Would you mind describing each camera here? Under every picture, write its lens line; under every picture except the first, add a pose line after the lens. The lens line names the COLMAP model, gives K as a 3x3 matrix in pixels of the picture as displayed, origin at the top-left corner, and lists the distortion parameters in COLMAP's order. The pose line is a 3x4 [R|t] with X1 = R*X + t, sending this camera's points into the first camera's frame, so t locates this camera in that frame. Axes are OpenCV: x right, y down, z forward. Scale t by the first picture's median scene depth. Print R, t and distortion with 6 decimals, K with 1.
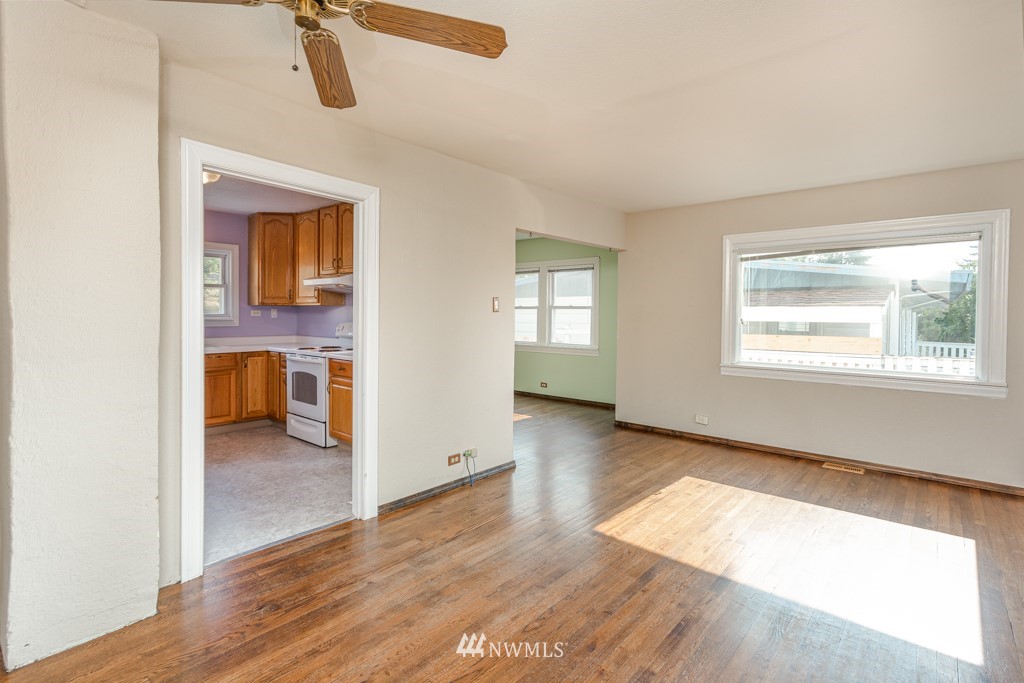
lens RADIAL K [[506.2, 0, 509.9], [0, 506.2, 324.1], [0, 0, 1]] dist [-0.001109, 0.001468]
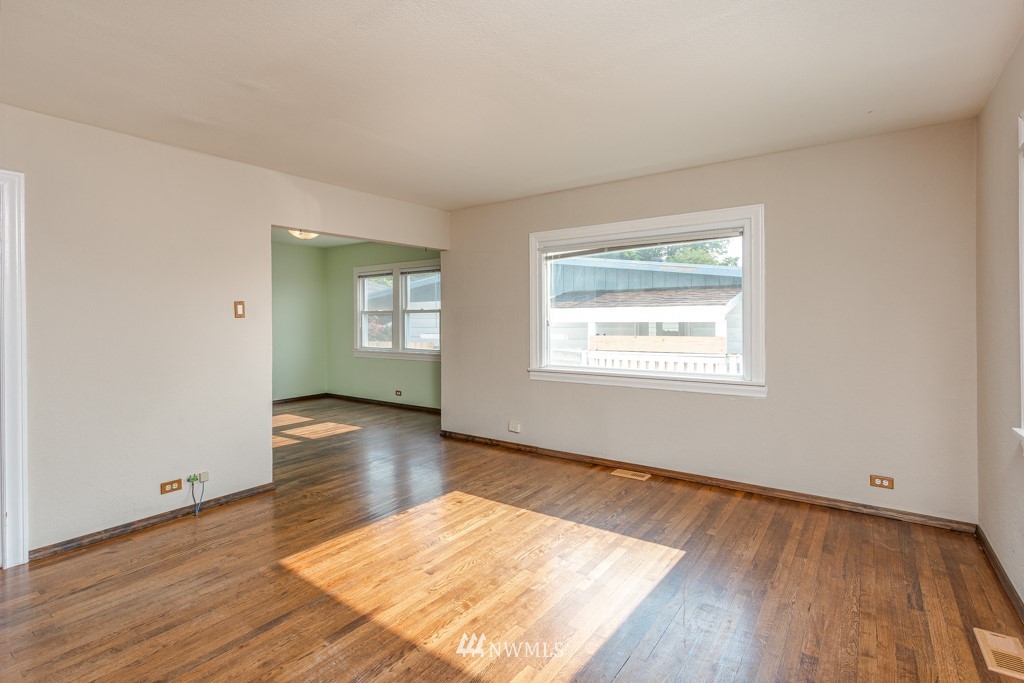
lens RADIAL K [[506.2, 0, 513.4], [0, 506.2, 323.4], [0, 0, 1]] dist [-0.001109, 0.001468]
pose [[0.995815, -0.017142, 0.089771, 0.291110], [0.018033, 0.999796, -0.009119, 0.002751], [-0.089596, 0.010700, 0.995921, 0.051889]]
